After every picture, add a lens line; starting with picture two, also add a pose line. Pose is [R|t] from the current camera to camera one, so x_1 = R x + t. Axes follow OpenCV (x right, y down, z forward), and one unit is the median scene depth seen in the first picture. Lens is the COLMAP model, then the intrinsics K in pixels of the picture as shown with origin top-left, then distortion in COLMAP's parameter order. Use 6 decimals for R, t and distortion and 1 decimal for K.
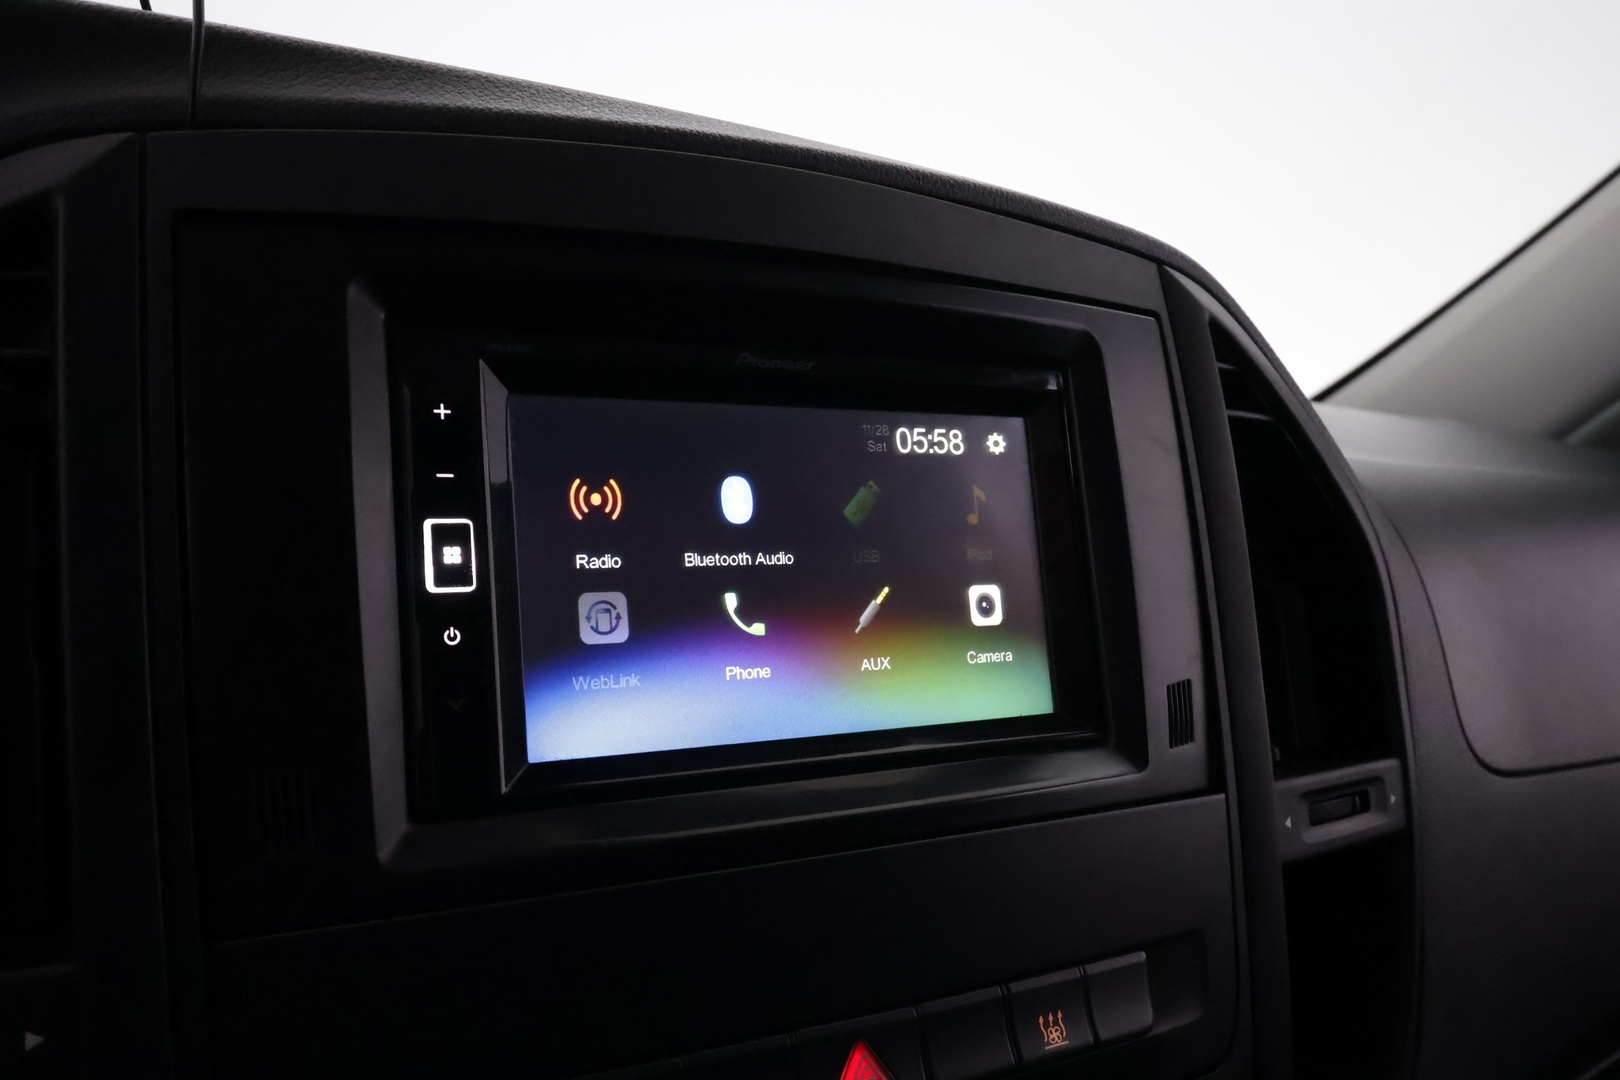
lens RADIAL K [[1298.2, 0, 800.5], [0, 1298.2, 537.9], [0, 0, 1]] dist [0.012495, -0.029088]
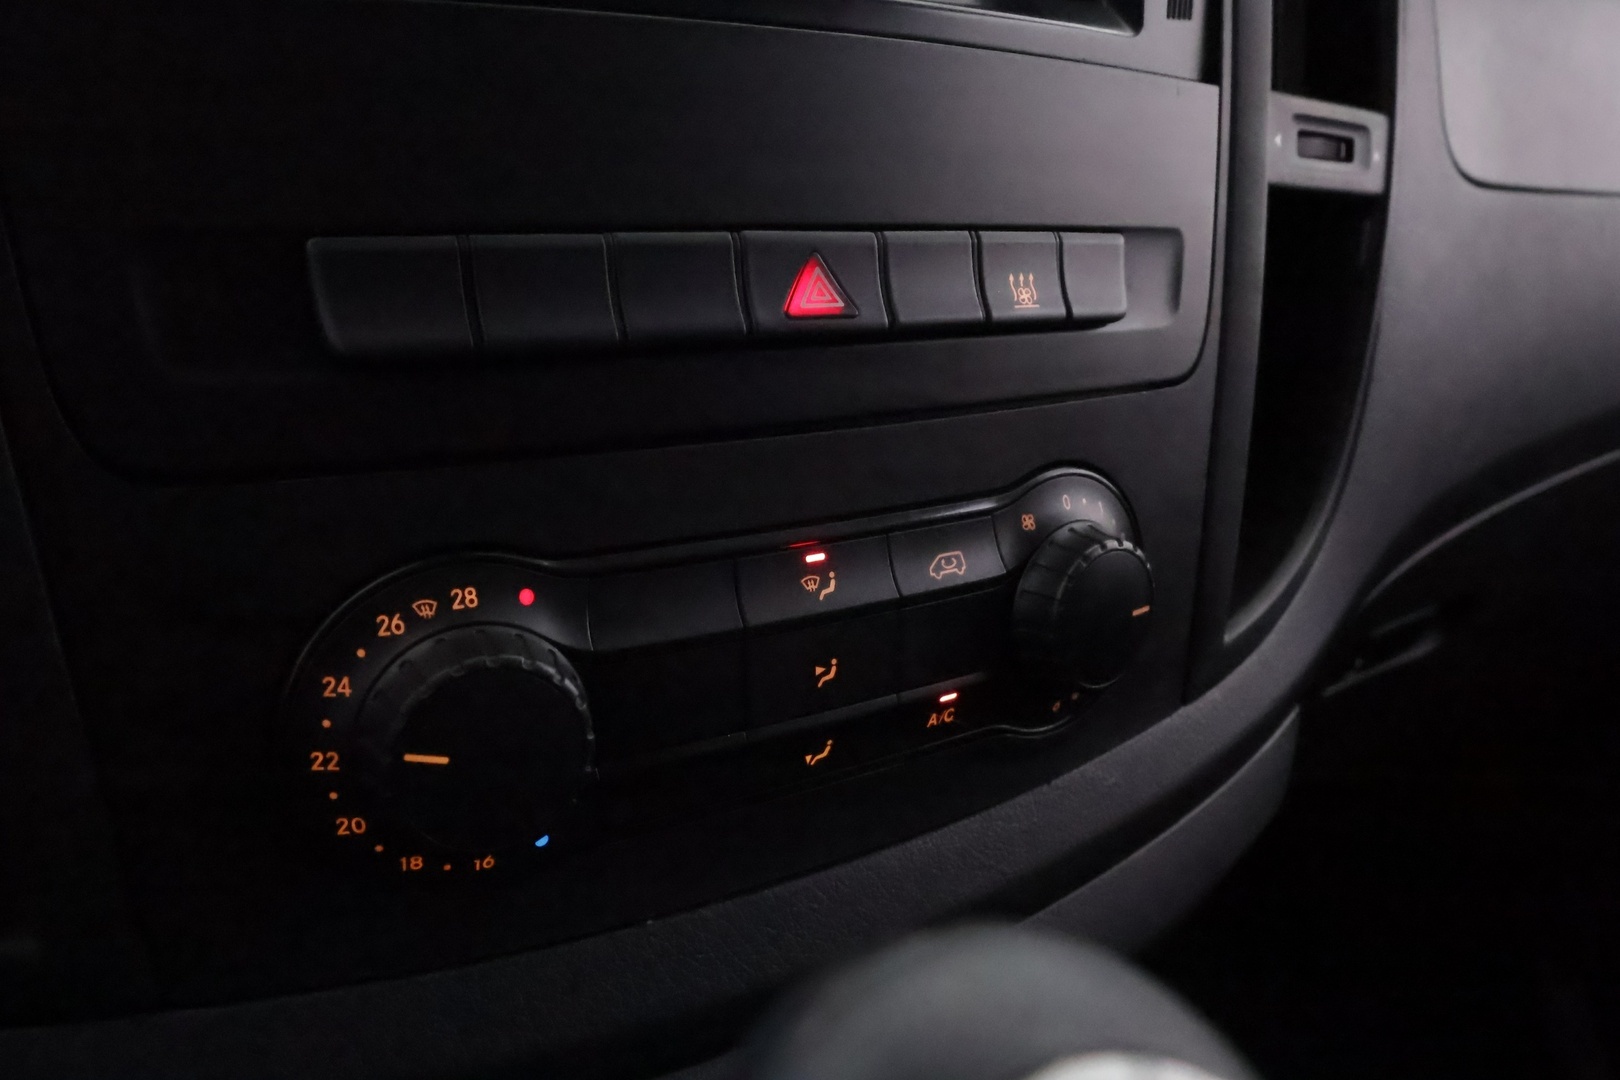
lens RADIAL K [[1298.2, 0, 807.9], [0, 1298.2, 549.4], [0, 0, 1]] dist [0.012495, -0.029088]
pose [[0.995200, 0.008087, 0.097530, -0.033372], [-0.034894, 0.960402, 0.276424, 0.290286], [-0.091433, -0.278501, 0.956074, 0.116133]]
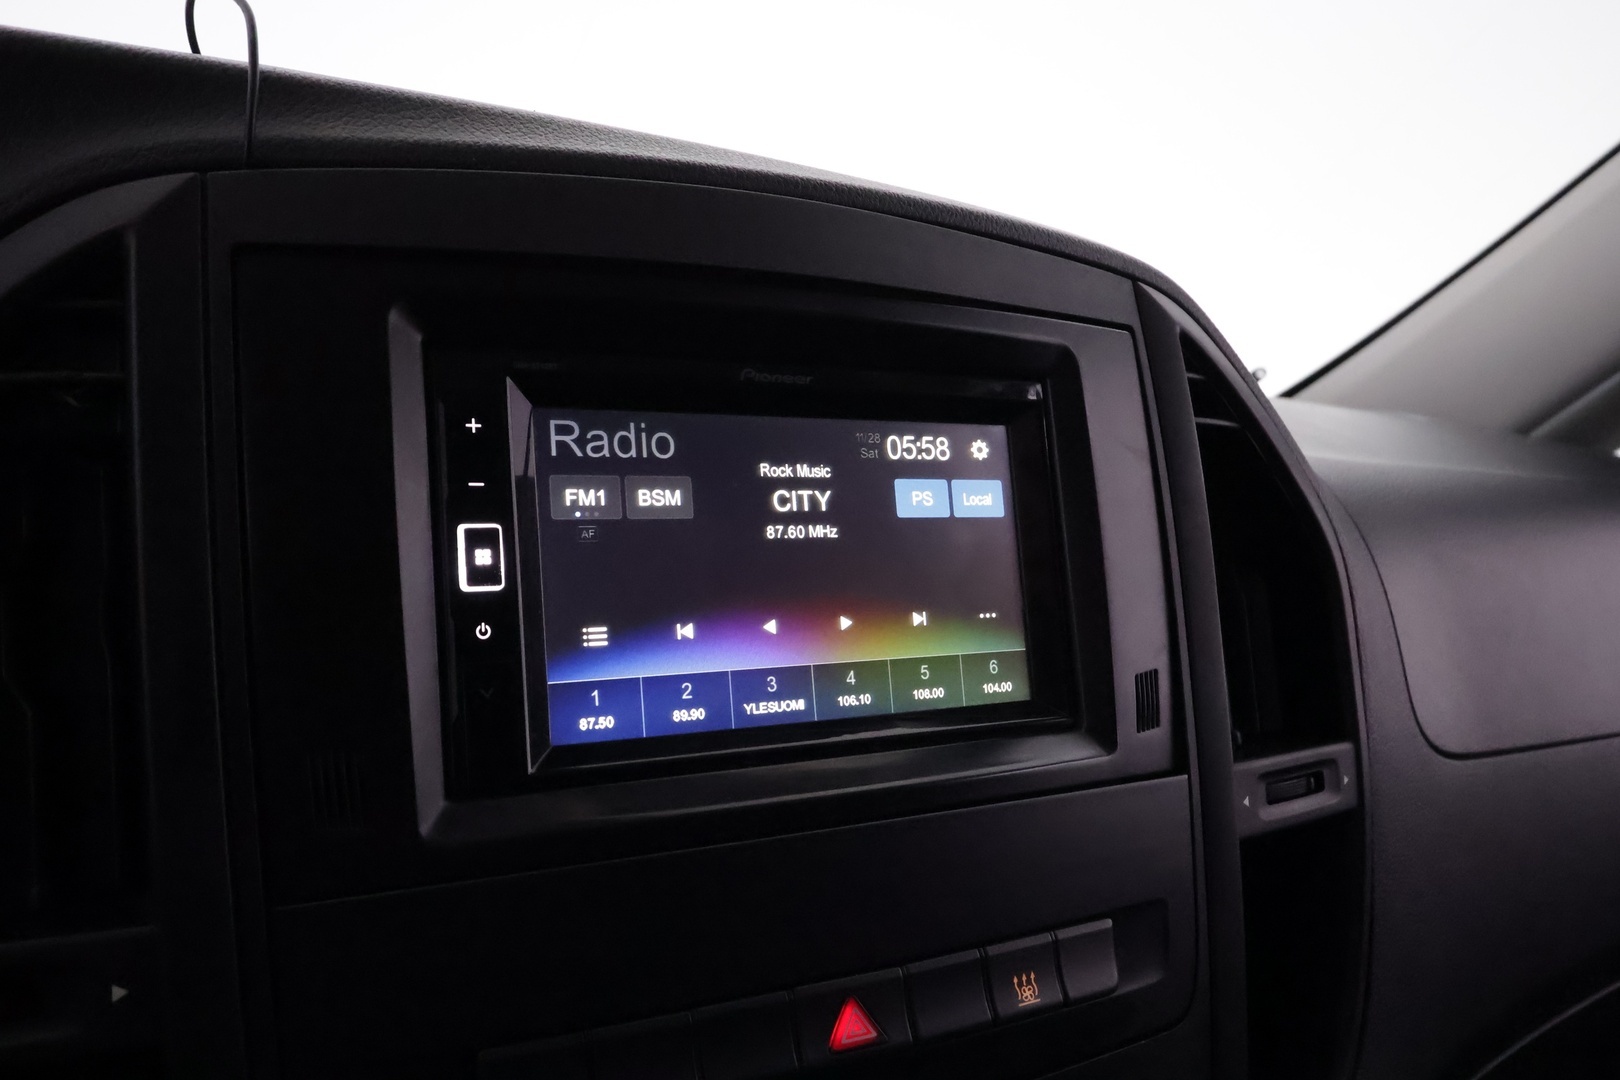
lens RADIAL K [[1298.2, 0, 804.6], [0, 1298.2, 538.7], [0, 0, 1]] dist [0.012495, -0.029088]
pose [[0.999900, 0.005735, 0.012924, -0.009000], [-0.005979, 0.999804, 0.018884, -0.020548], [-0.012813, -0.018959, 0.999738, -0.084059]]
